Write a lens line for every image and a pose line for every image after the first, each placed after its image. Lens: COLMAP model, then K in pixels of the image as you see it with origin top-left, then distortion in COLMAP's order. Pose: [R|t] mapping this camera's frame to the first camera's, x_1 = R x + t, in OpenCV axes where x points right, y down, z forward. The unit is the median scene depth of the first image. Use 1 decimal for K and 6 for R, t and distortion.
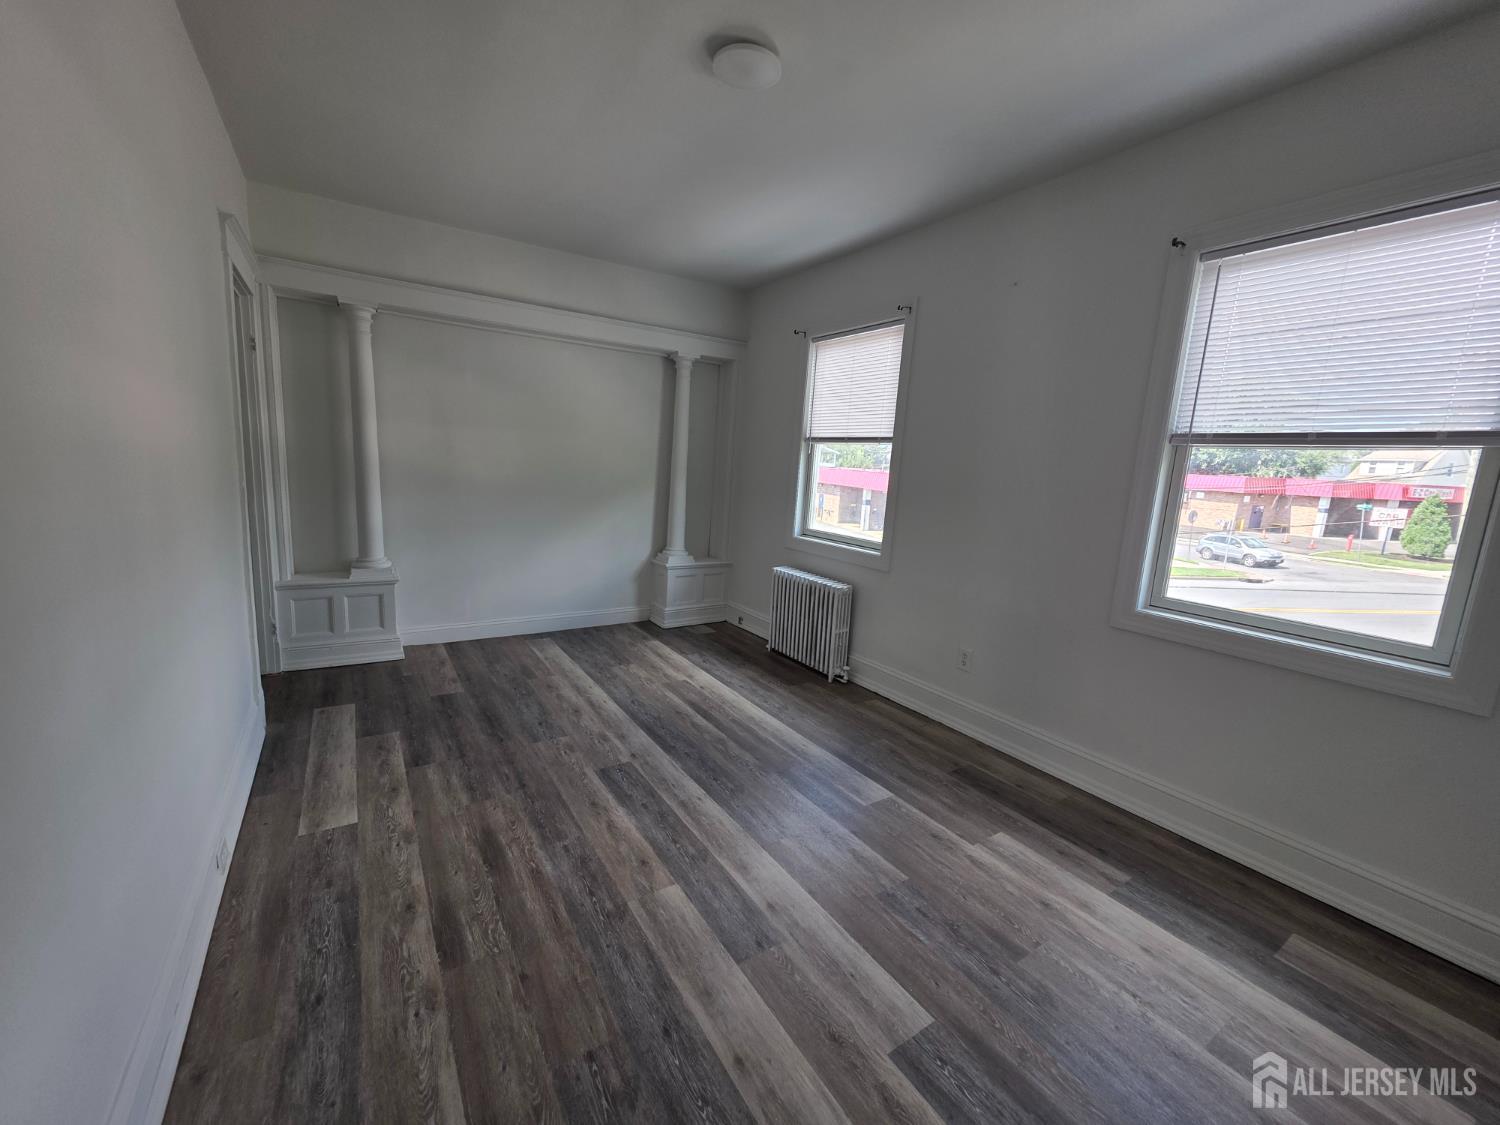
lens RADIAL K [[596.9, 0, 745.6], [0, 596.9, 563.9], [0, 0, 1]] dist [-0.000098, 0.000197]
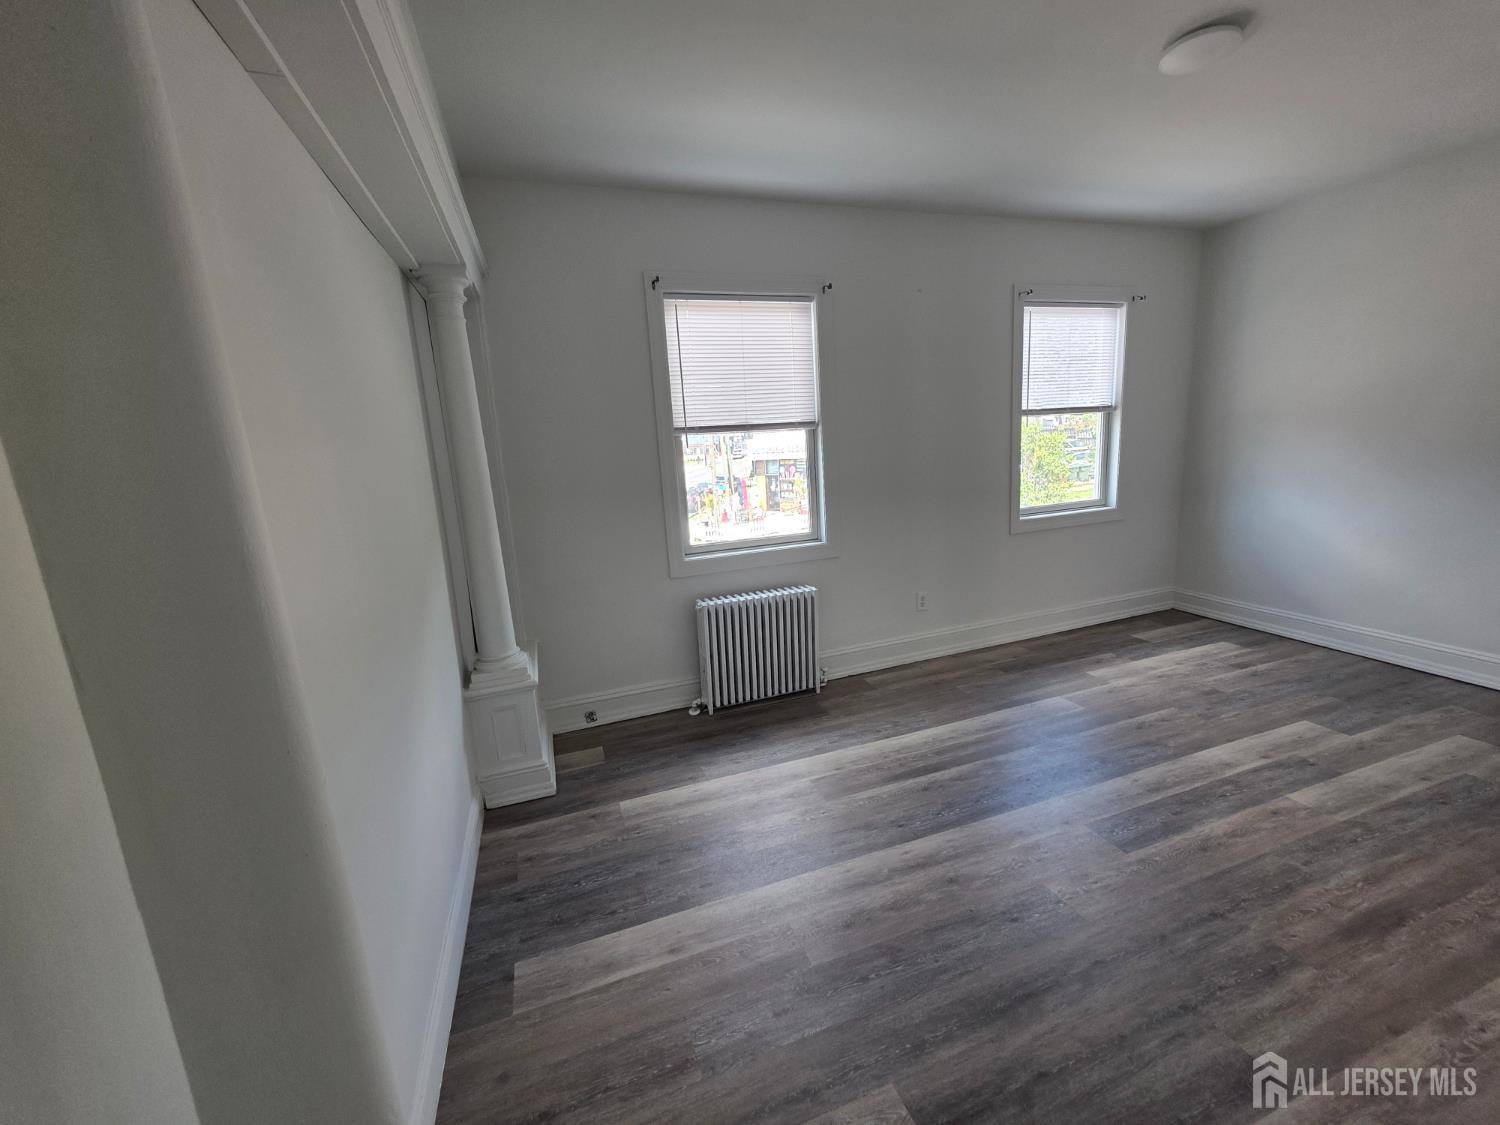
lens RADIAL K [[601.5, 0, 750.0], [0, 601.5, 562.5], [0, 0, 1]] dist [0.000812, 0.000342]
pose [[0.231322, -0.249674, 0.940294, -0.843470], [0.235221, 0.952187, 0.194965, -0.235516], [-0.944013, 0.176078, 0.278990, 0.983817]]
